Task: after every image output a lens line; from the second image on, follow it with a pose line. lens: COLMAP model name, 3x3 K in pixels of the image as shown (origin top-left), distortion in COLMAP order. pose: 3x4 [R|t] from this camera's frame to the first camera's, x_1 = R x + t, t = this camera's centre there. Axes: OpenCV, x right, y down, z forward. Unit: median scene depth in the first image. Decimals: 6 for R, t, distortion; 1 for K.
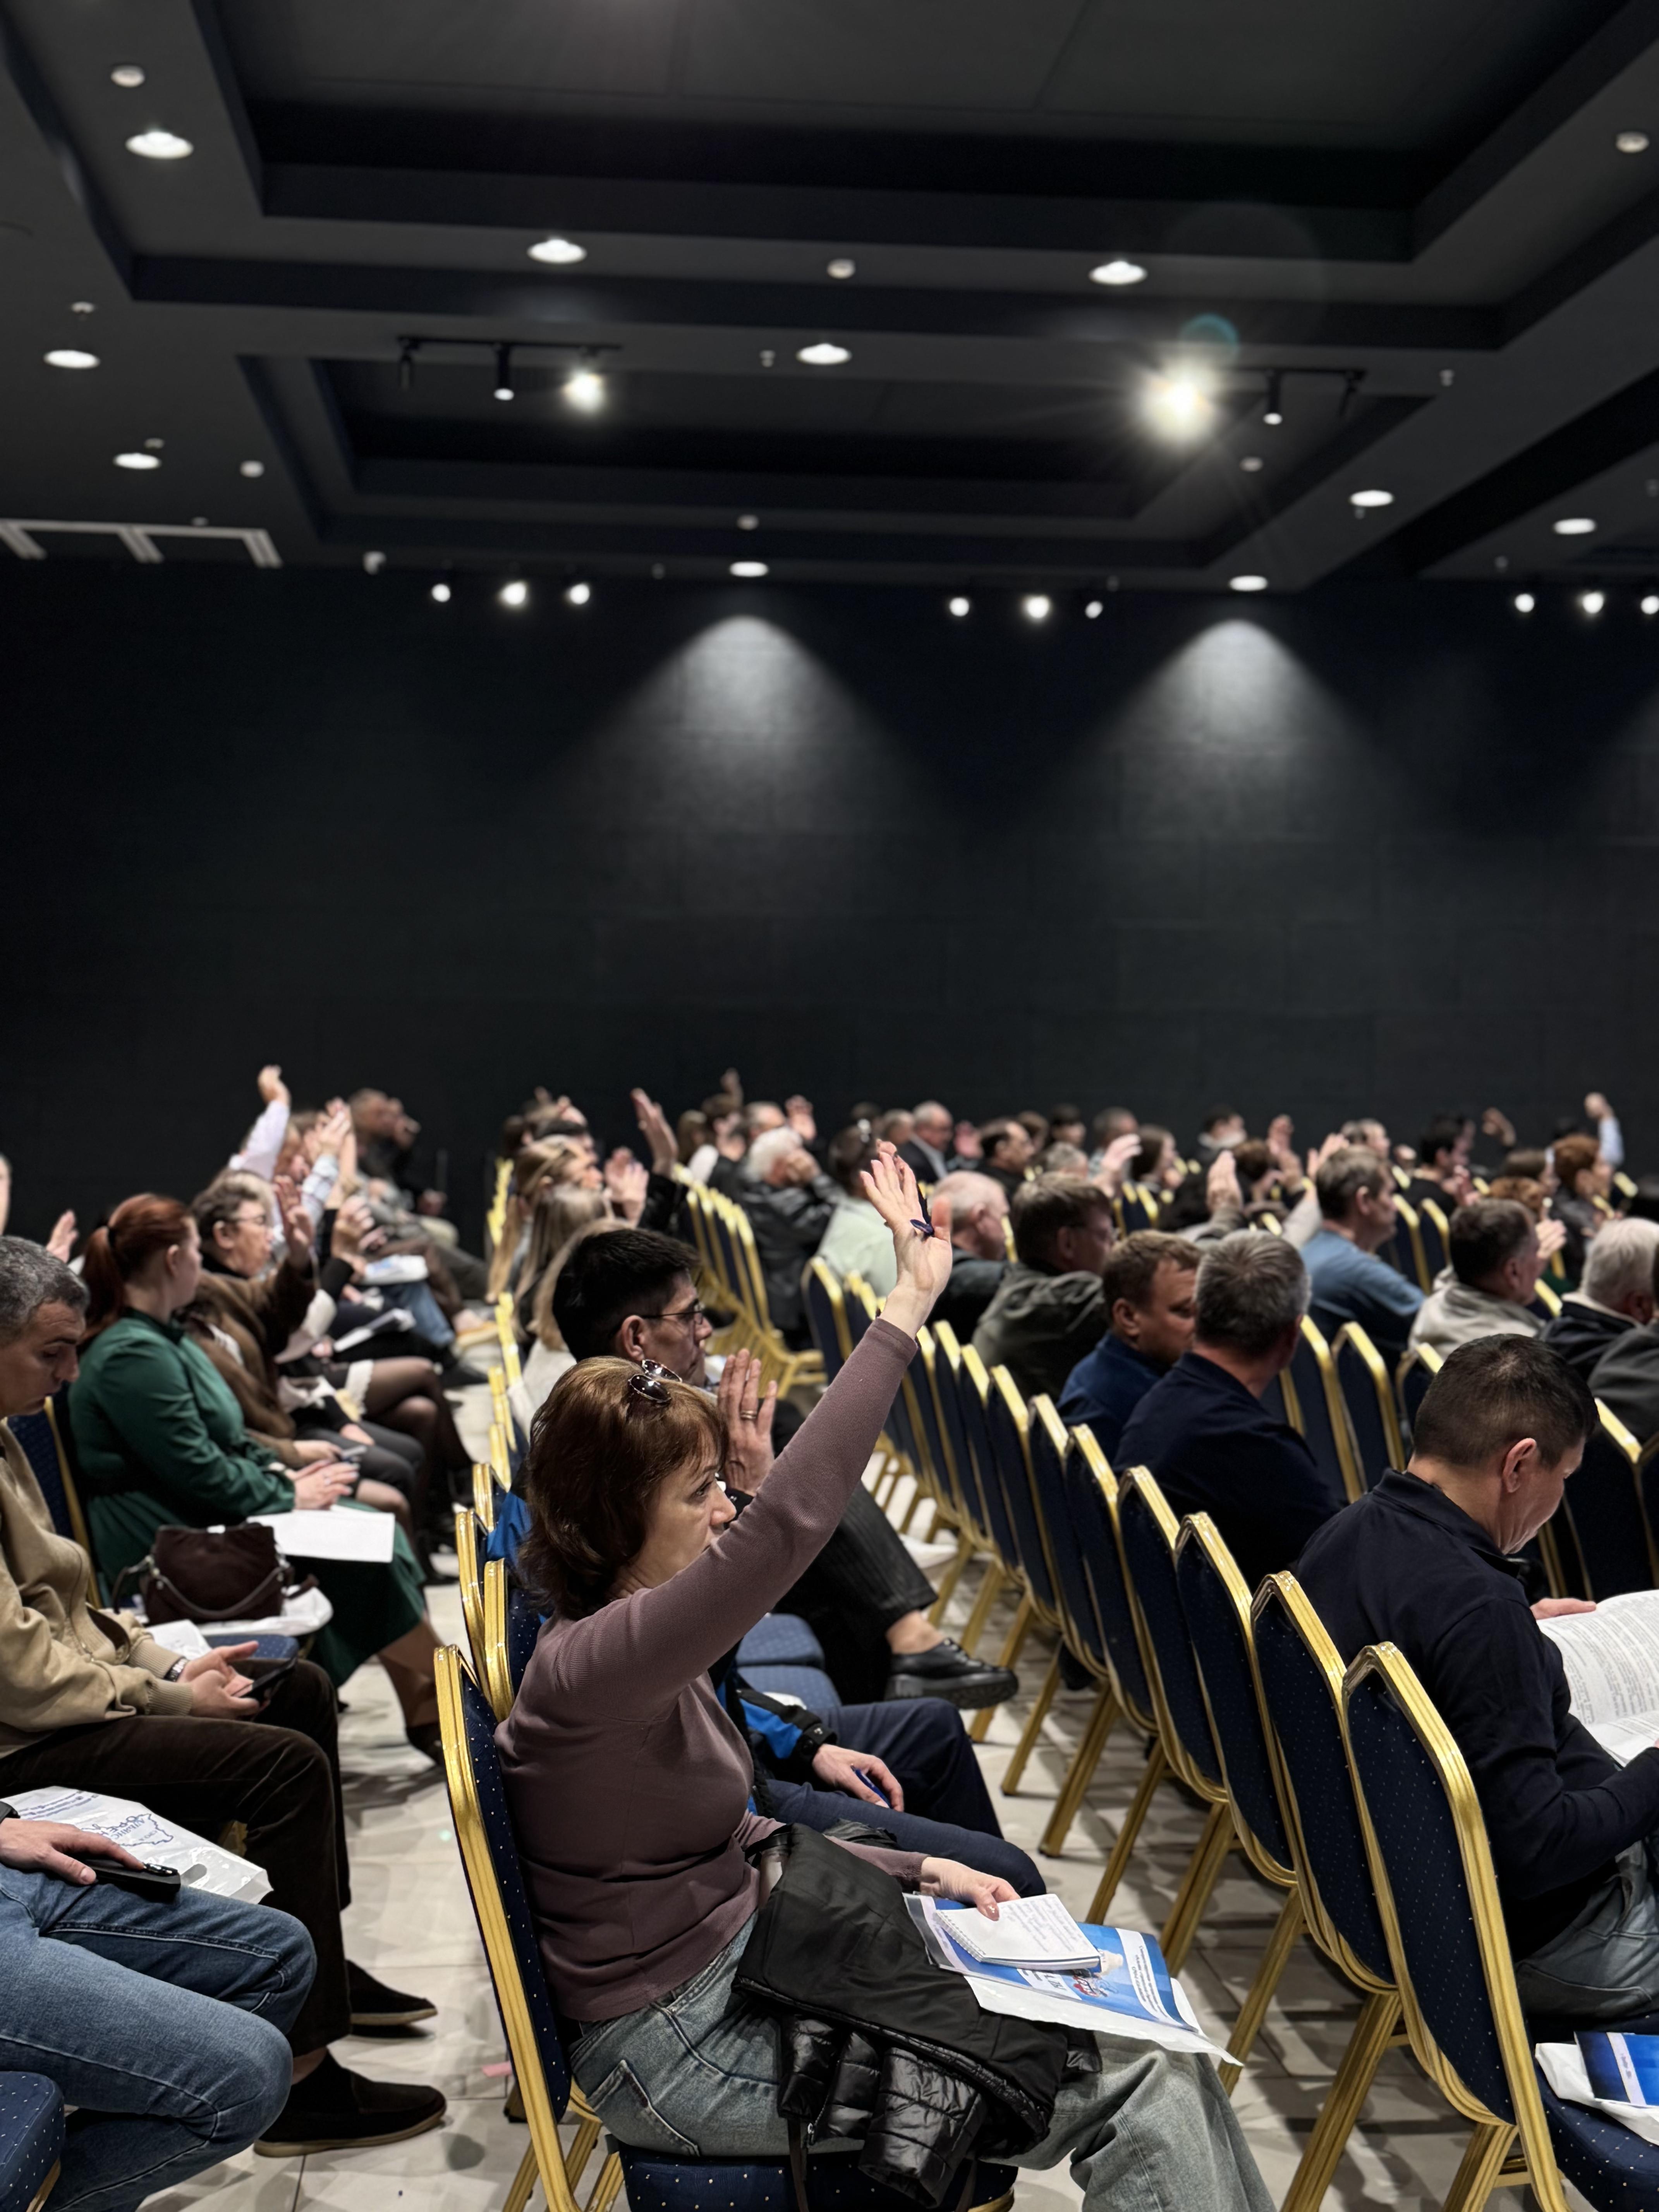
lens RADIAL K [[2720.0, 0, 812.0], [0, 2720.0, 1122.6], [0, 0, 1]] dist [0.044228, 0.000000]
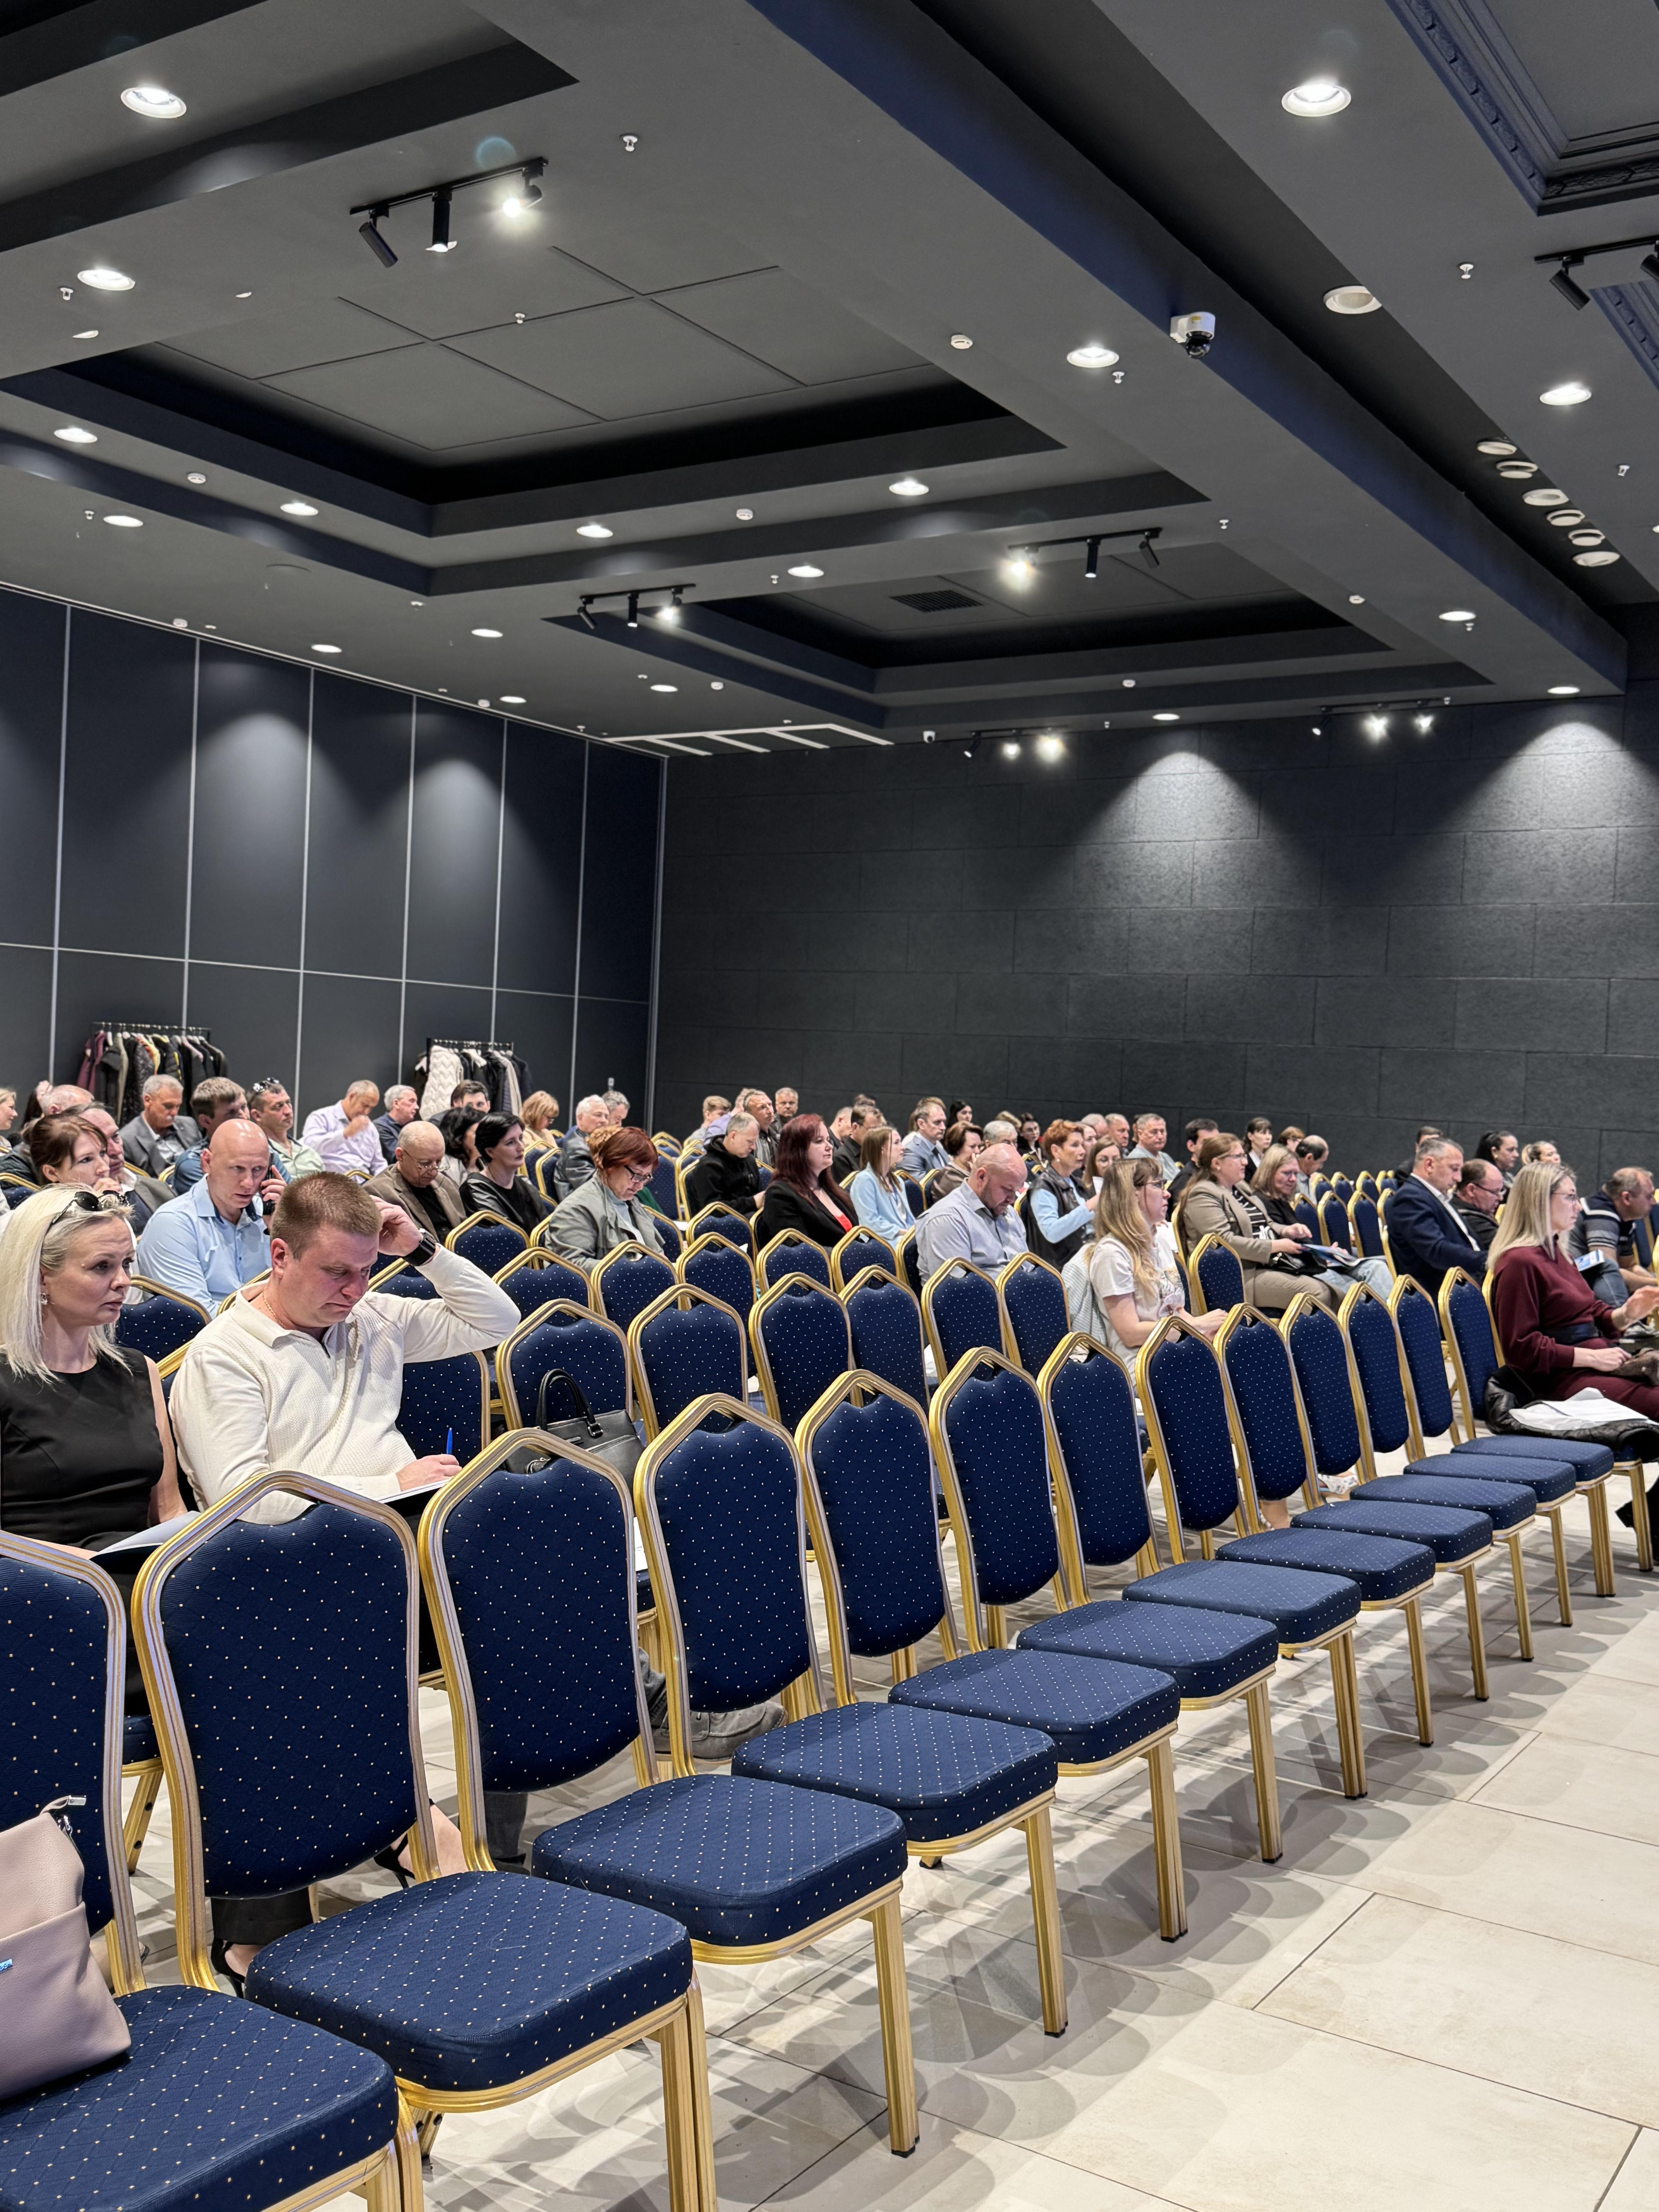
lens RADIAL K [[2013.8, 0, 843.2], [0, 2013.8, 1114.1], [0, 0, 1]] dist [0.075092, 0.000000]
pose [[0.775746, 0.040020, -0.629776, 0.489317], [-0.057255, 0.998334, -0.007086, 0.010578], [0.628443, 0.041555, 0.776745, 0.123597]]
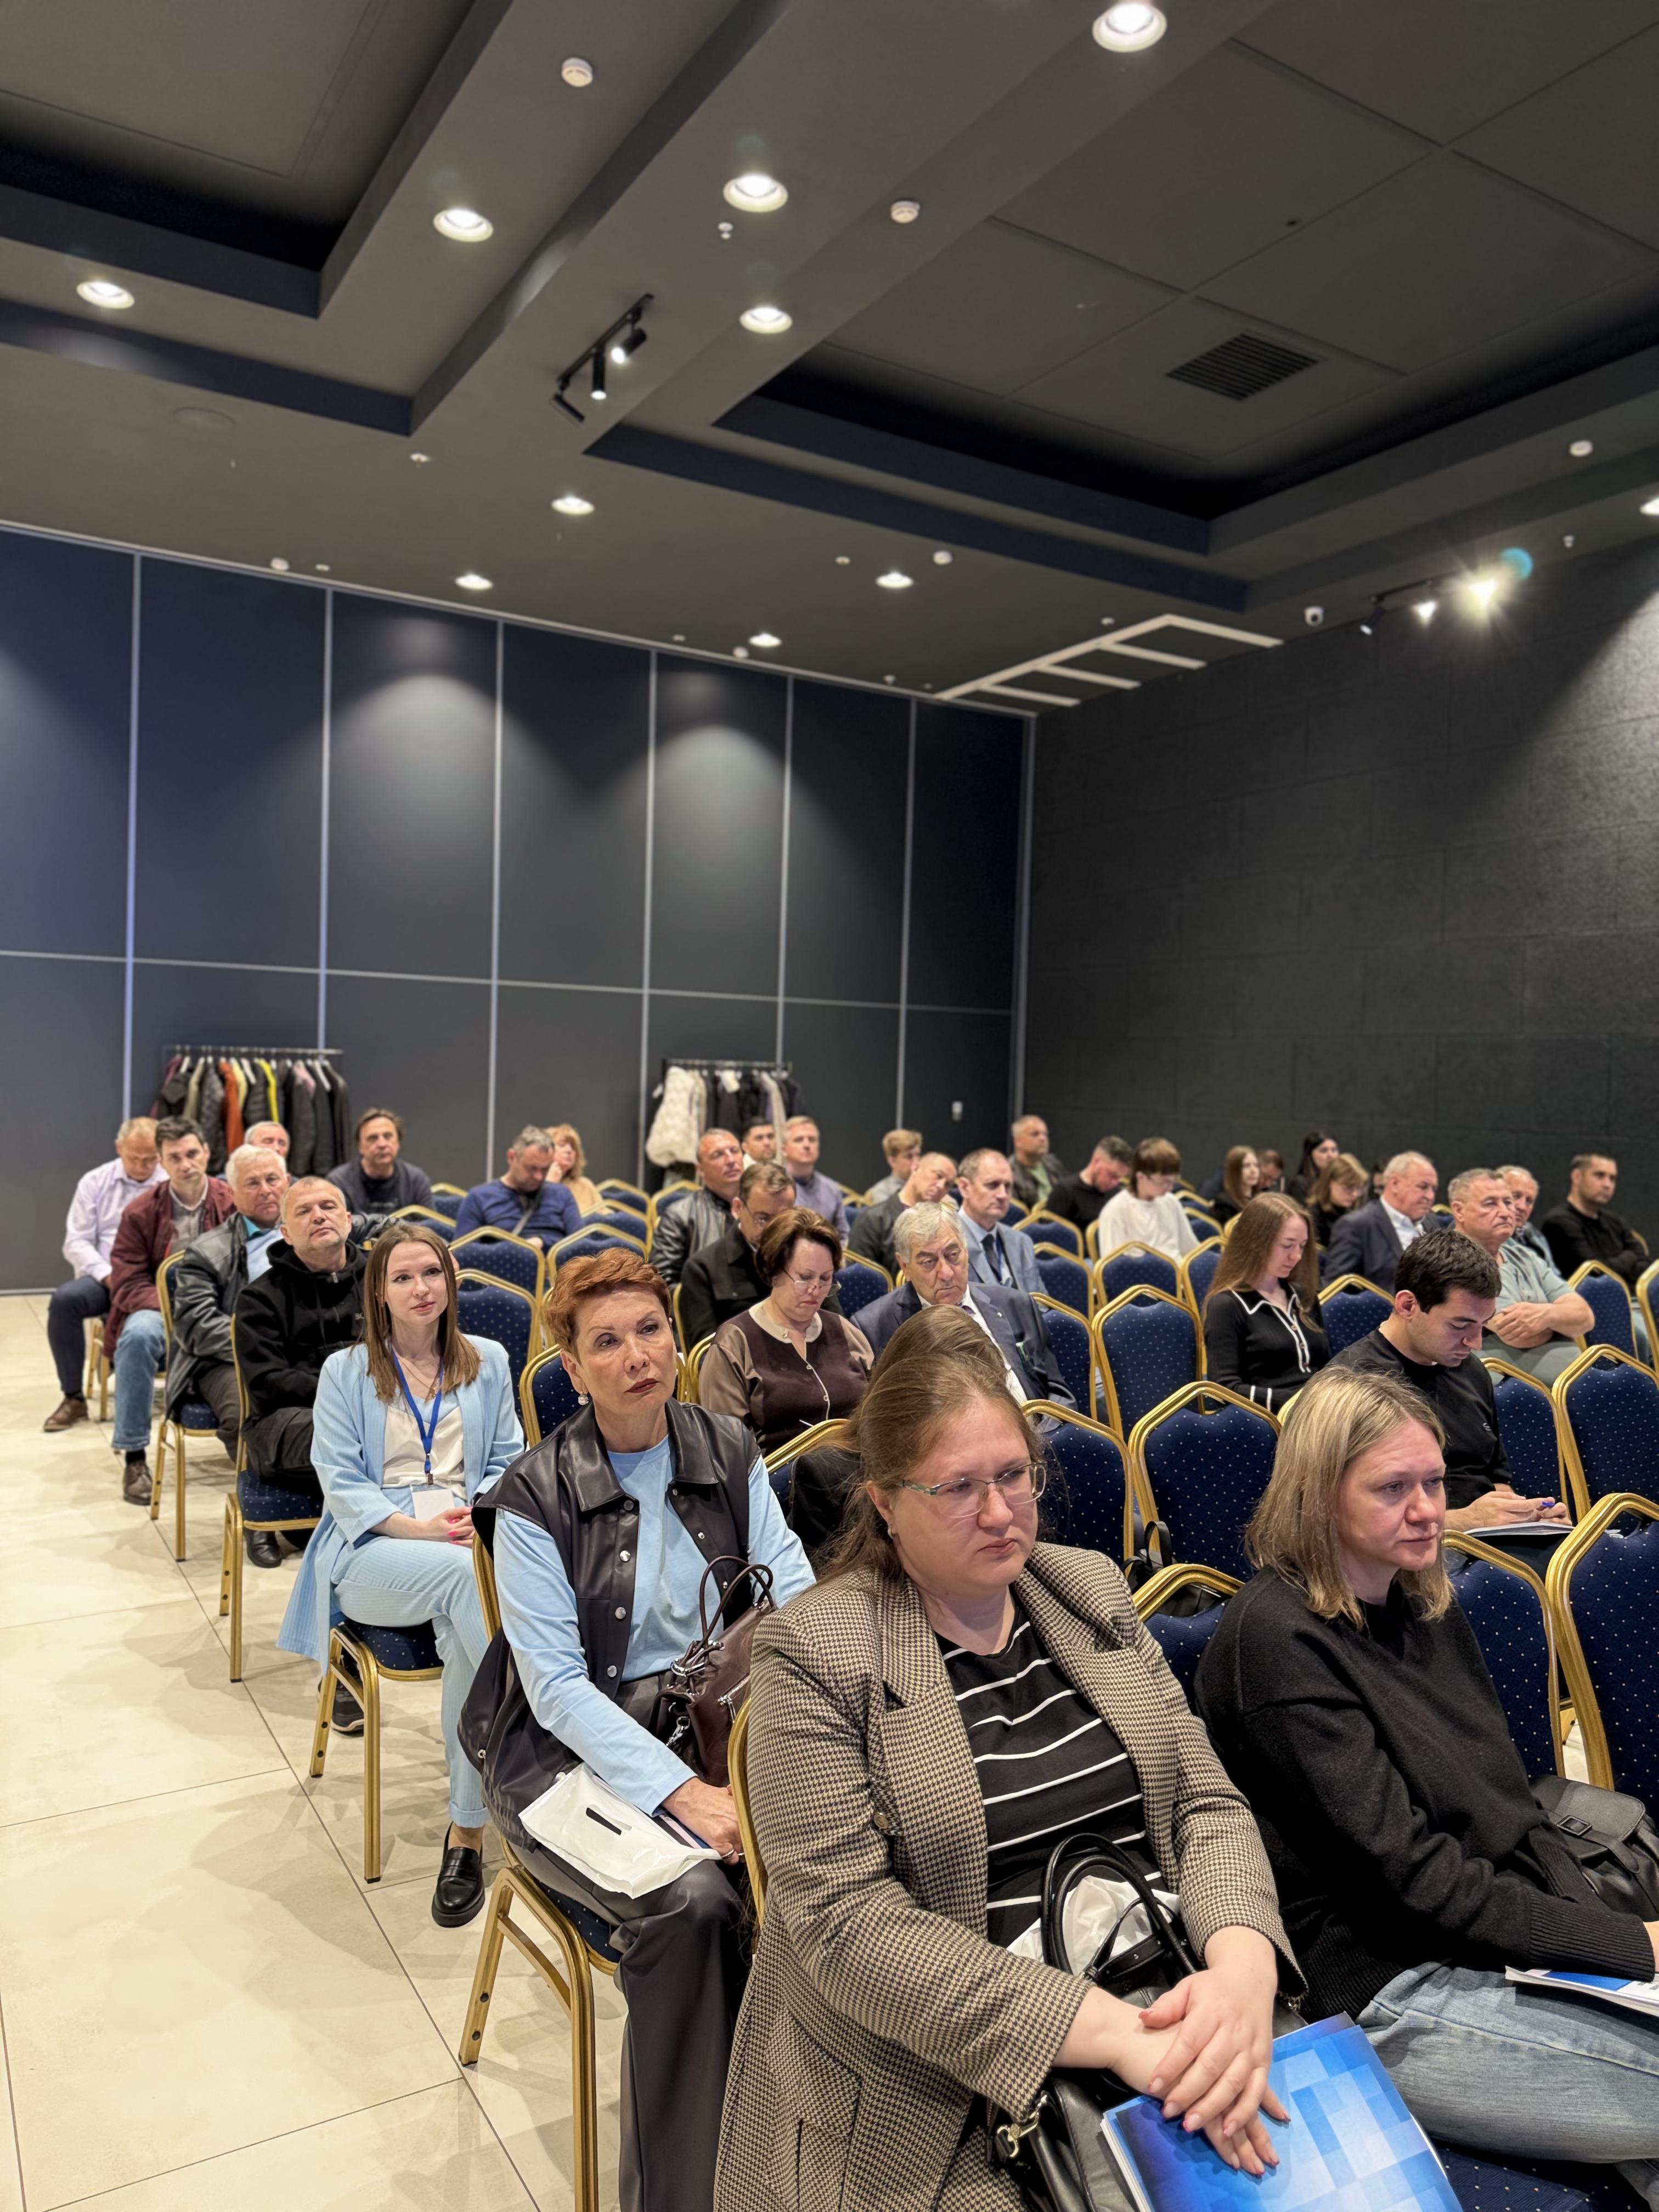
lens RADIAL K [[1552.3, 0, 847.3], [0, 1552.3, 1098.0], [0, 0, 1]] dist [0.060959, -0.064991]
pose [[0.428479, 0.022598, -0.903269, 0.303228], [-0.049908, 0.998753, 0.001312, -0.010783], [0.902173, 0.044518, 0.429072, 0.571772]]
